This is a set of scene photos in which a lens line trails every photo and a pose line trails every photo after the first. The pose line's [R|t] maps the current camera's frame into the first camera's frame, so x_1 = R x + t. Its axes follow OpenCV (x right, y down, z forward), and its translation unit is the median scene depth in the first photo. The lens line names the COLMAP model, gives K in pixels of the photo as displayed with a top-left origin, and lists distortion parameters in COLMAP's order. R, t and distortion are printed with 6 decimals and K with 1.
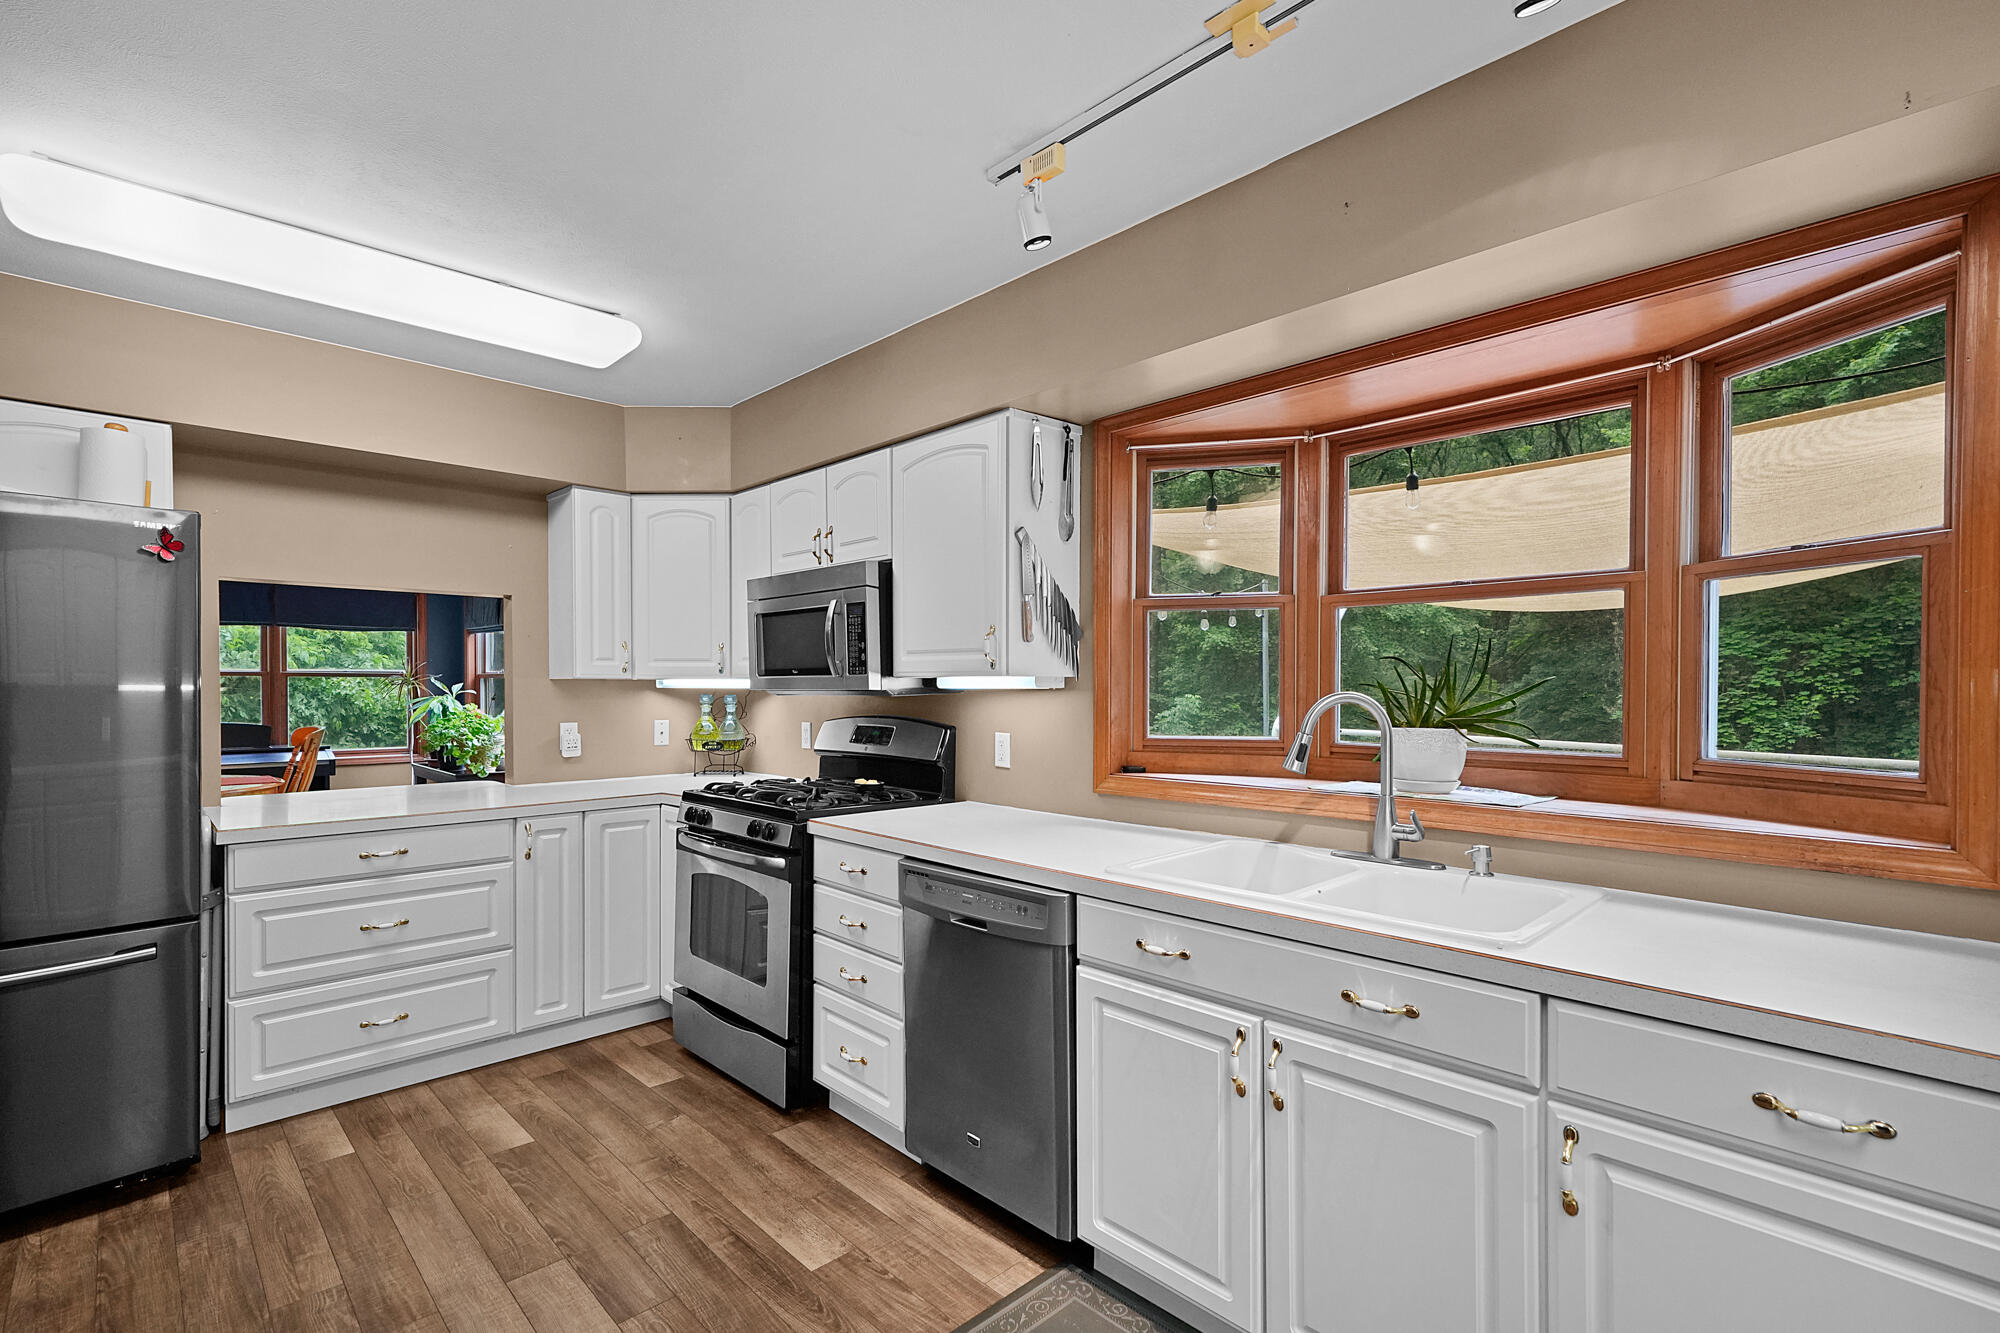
lens RADIAL K [[924.8, 0, 1019.6], [0, 924.8, 700.6], [0, 0, 1]] dist [0.001111, 0.001635]
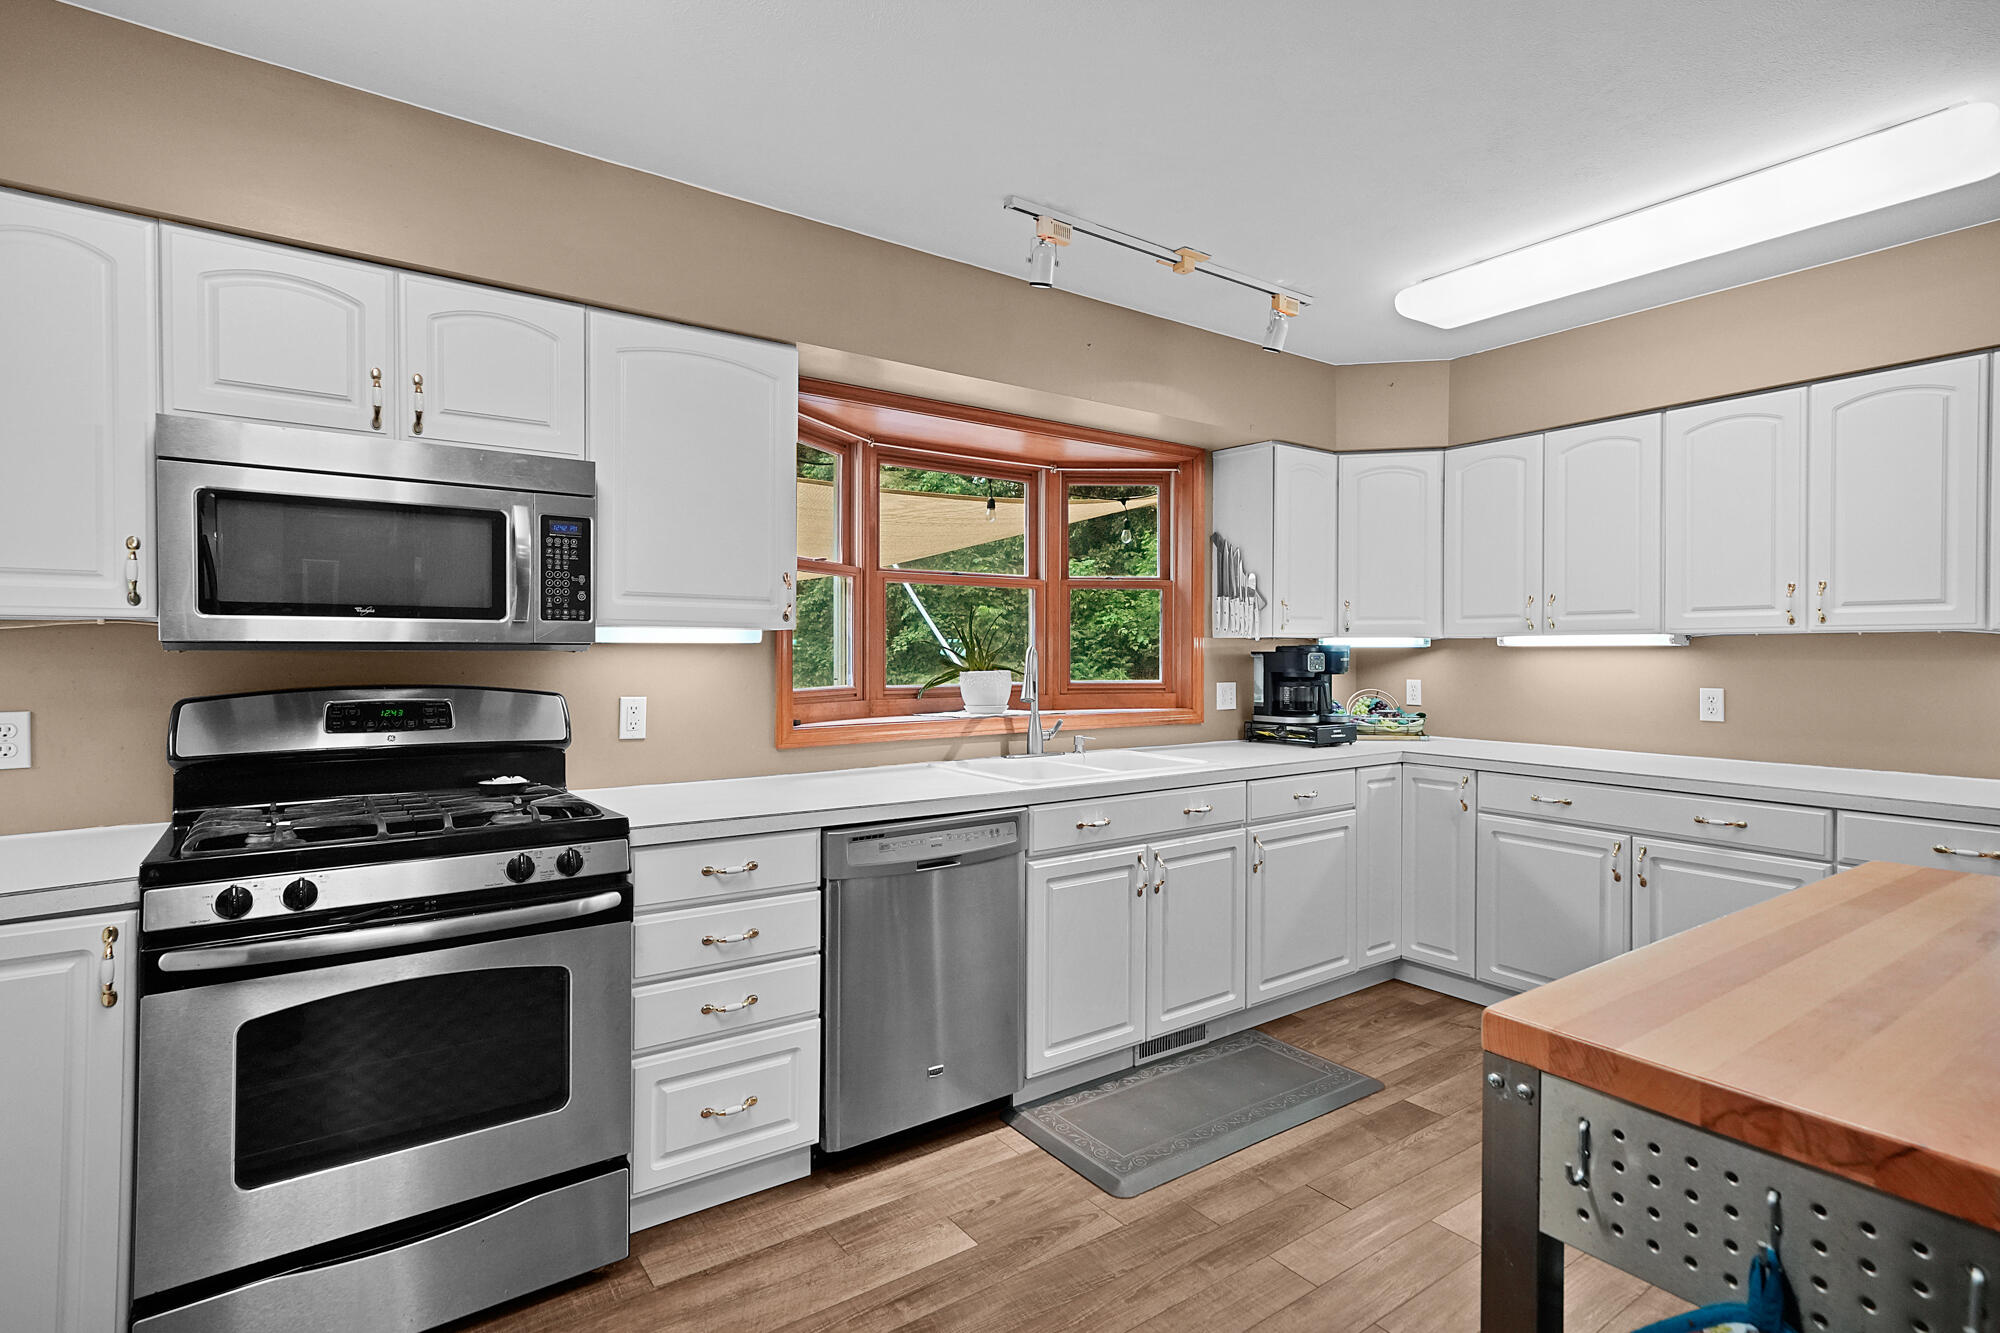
lens RADIAL K [[966.5, 0, 999.5], [0, 966.5, 655.8], [0, 0, 1]] dist [0.004322, 0.000285]
pose [[0.151188, -0.007184, 0.988479, -0.874506], [0.012023, 0.999913, 0.005428, -0.001861], [-0.988432, 0.011064, 0.151261, 0.589509]]
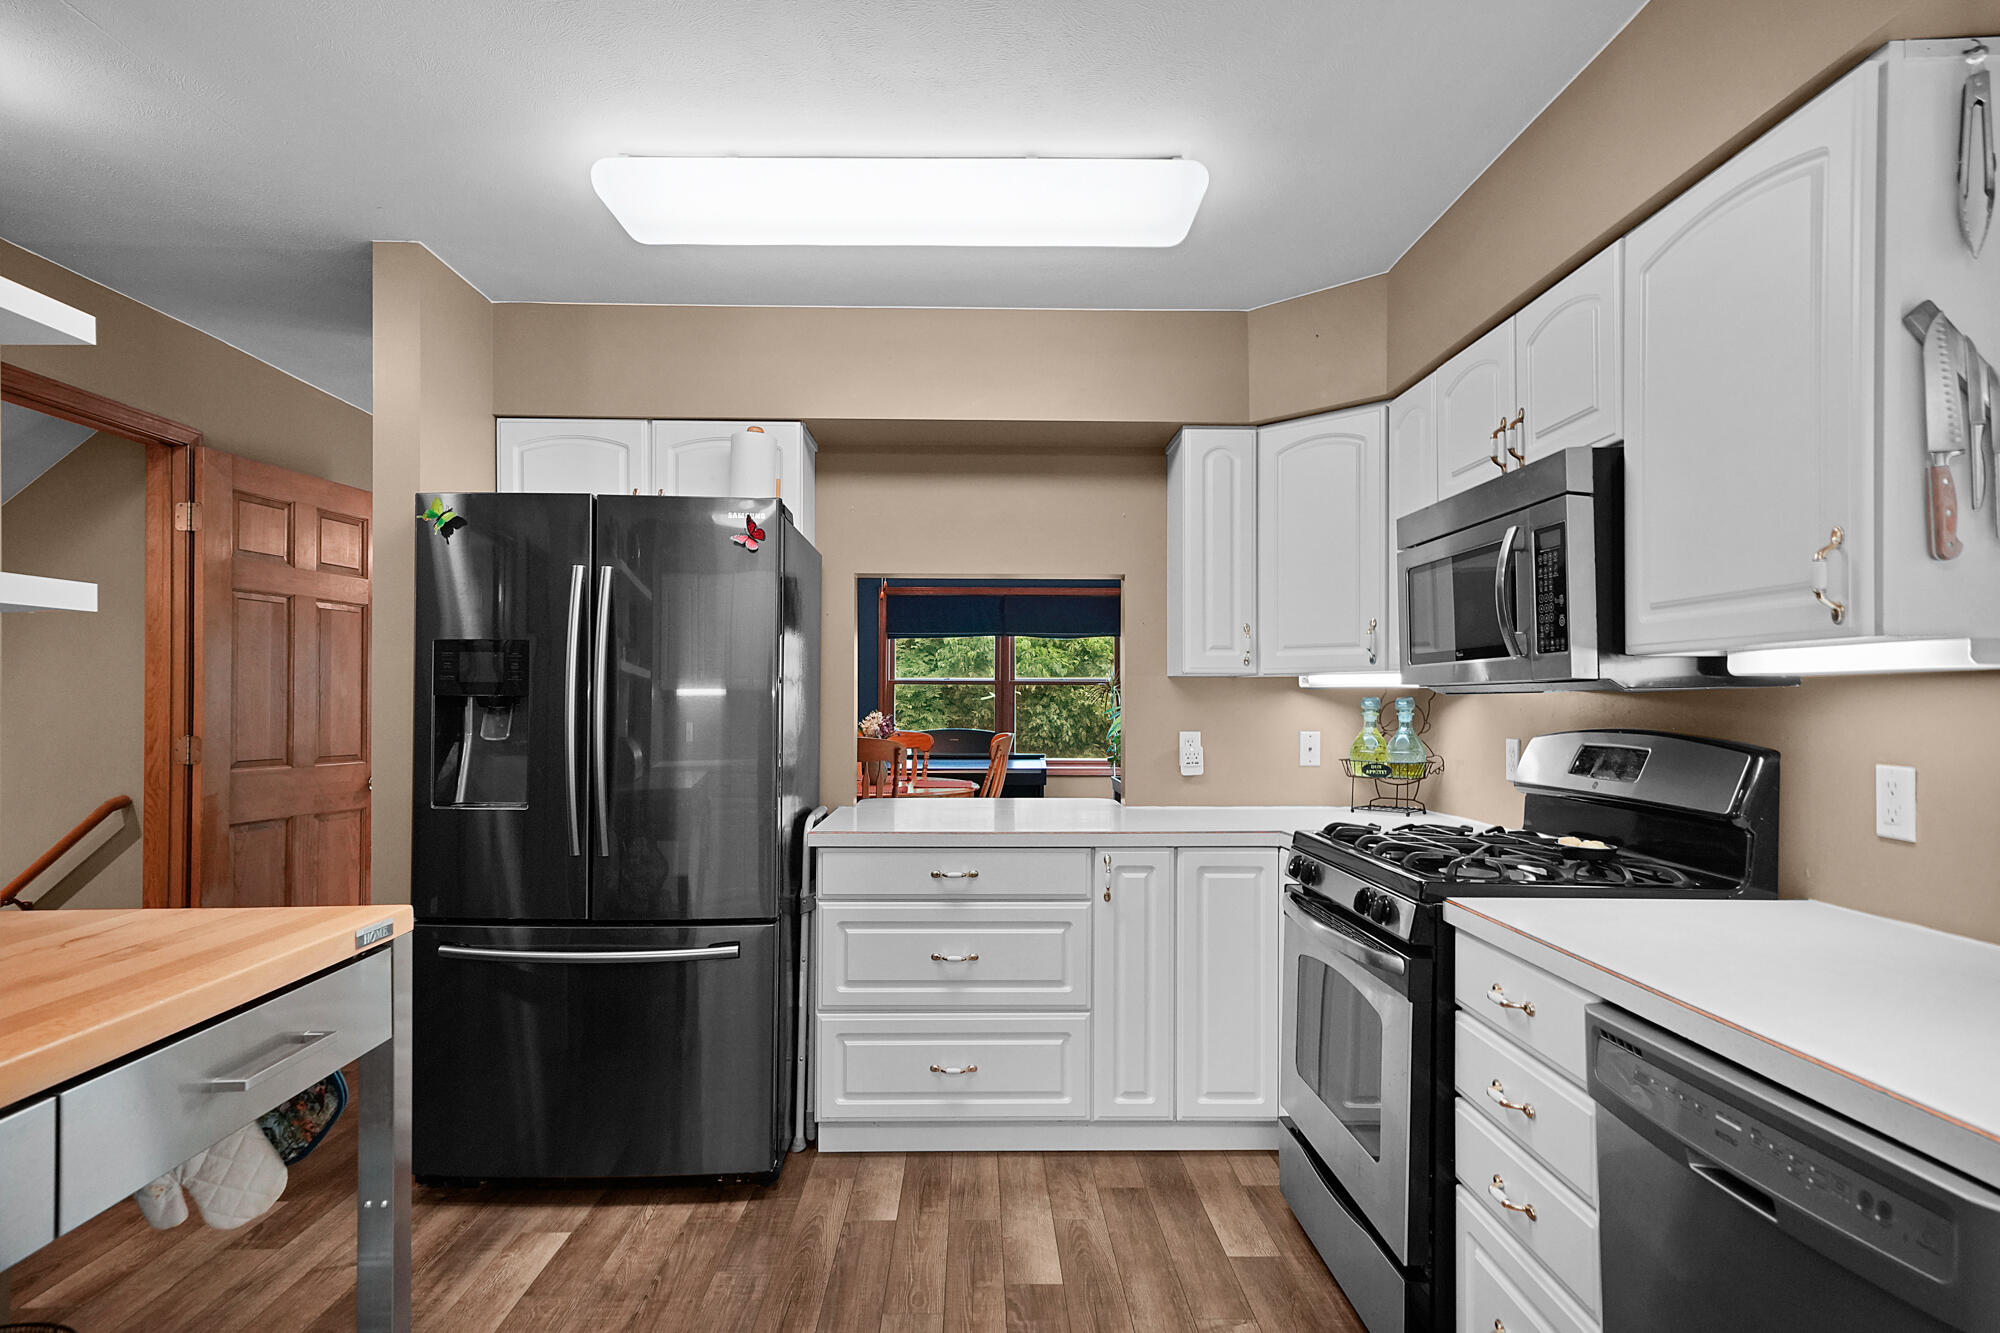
lens RADIAL K [[1086.6, 0, 981.6], [0, 1086.6, 691.0], [0, 0, 1]] dist [0.012789, 0.003291]
pose [[0.714690, -0.005367, -0.699421, 0.044073], [-0.012907, 0.999699, -0.020860, 0.014664], [0.699322, 0.023936, 0.714406, 0.285507]]
